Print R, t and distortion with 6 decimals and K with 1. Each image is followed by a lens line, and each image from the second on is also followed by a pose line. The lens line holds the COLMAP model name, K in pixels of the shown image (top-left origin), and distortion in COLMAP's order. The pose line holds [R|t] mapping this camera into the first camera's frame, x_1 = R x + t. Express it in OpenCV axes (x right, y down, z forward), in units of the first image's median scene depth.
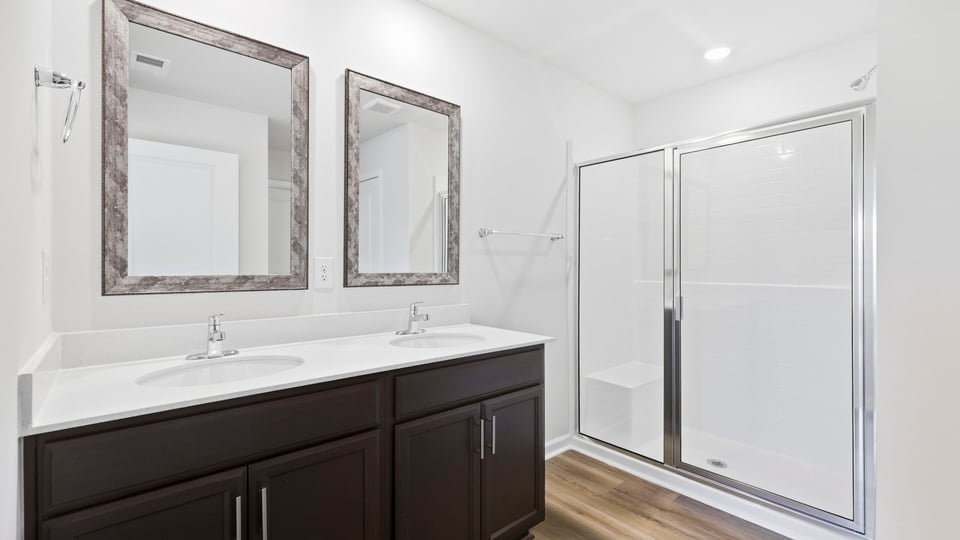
lens RADIAL K [[423.6, 0, 480.7], [0, 423.6, 267.9], [0, 0, 1]] dist [0.013469, -0.000274]
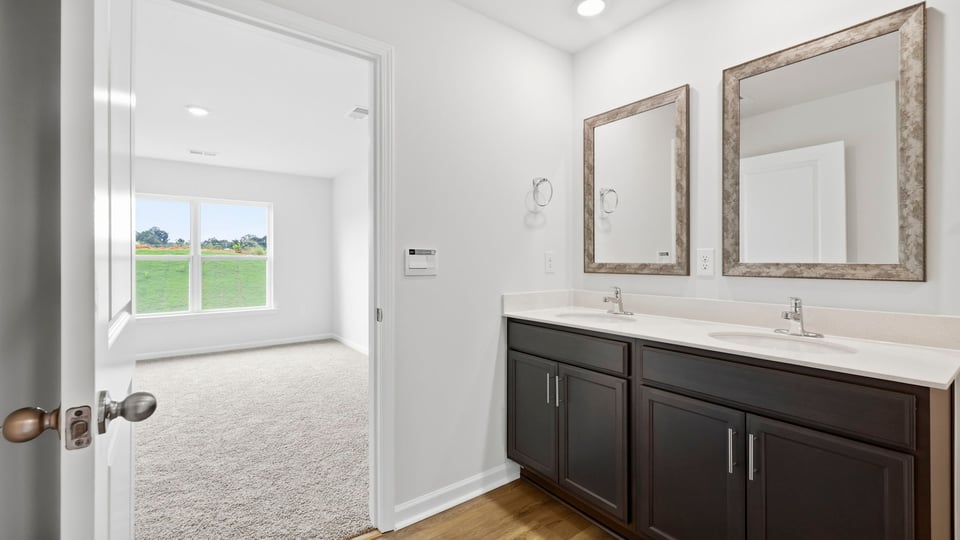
lens RADIAL K [[423.6, 0, 481.5], [0, 423.6, 263.4], [0, 0, 1]] dist [0.013469, -0.000274]
pose [[-0.078938, 0.001544, -0.996878, 0.834687], [-0.000895, 0.999998, 0.001620, 0.013722], [0.996879, 0.001020, -0.078936, 0.503237]]
